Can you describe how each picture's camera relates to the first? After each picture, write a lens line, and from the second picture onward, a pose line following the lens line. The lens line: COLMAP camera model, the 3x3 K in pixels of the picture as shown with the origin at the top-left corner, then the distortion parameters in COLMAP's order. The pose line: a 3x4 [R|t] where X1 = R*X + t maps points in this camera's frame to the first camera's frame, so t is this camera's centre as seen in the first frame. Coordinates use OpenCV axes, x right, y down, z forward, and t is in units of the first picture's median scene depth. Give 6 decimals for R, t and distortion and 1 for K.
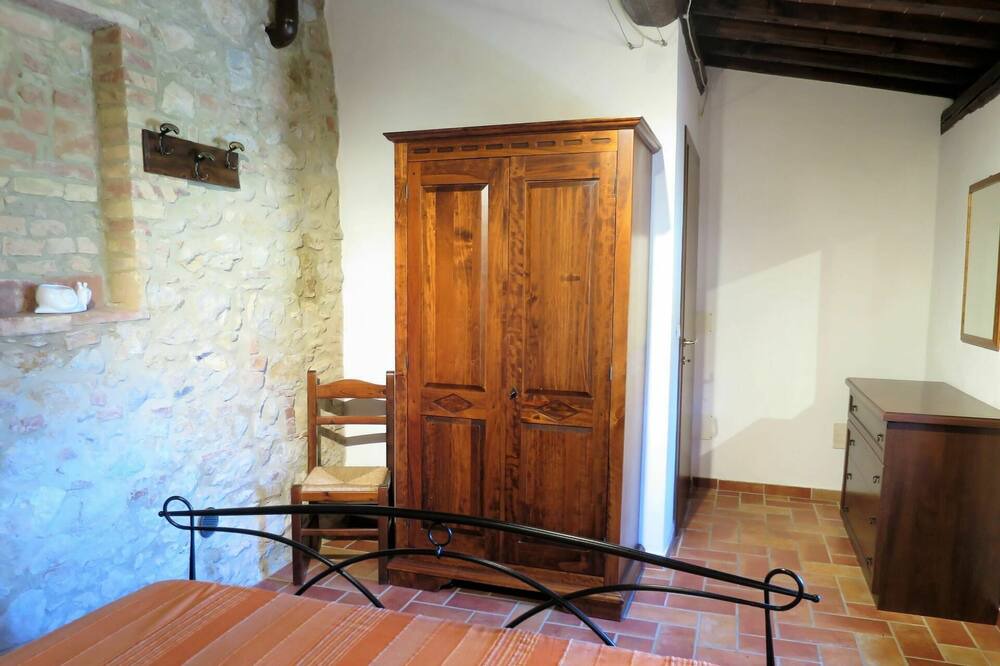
lens RADIAL K [[726.8, 0, 488.5], [0, 726.8, 363.1], [0, 0, 1]] dist [-0.030880, -0.001096]
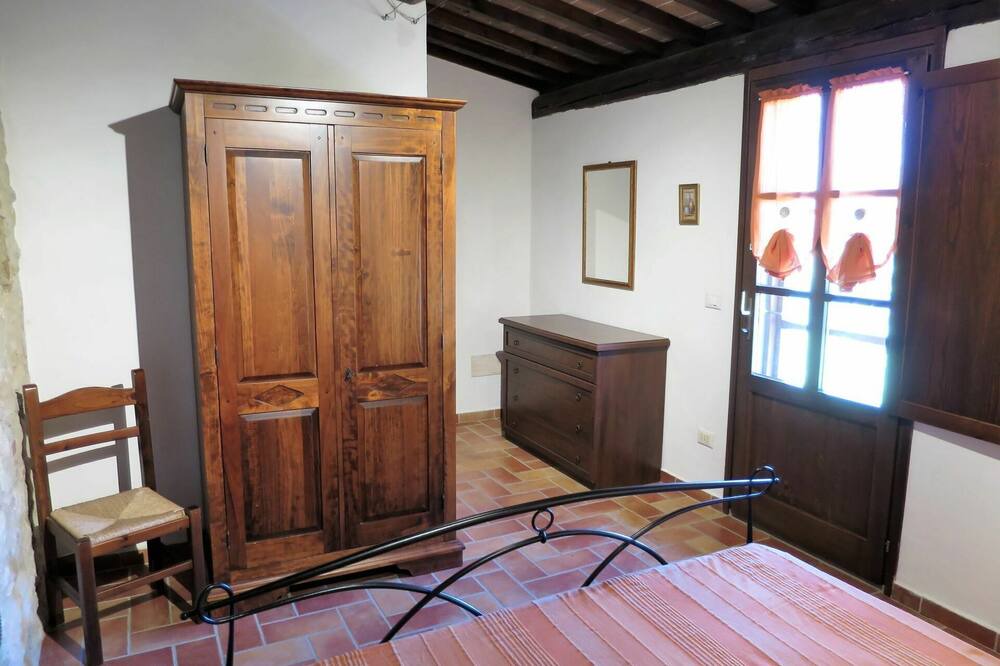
lens RADIAL K [[726.8, 0, 500.4], [0, 726.8, 331.1], [0, 0, 1]] dist [-0.030880, -0.001096]
pose [[0.704296, -0.114201, 0.700661, -0.487020], [0.080551, 0.993458, 0.080954, -0.076068], [-0.705322, -0.000576, 0.708887, 0.178632]]
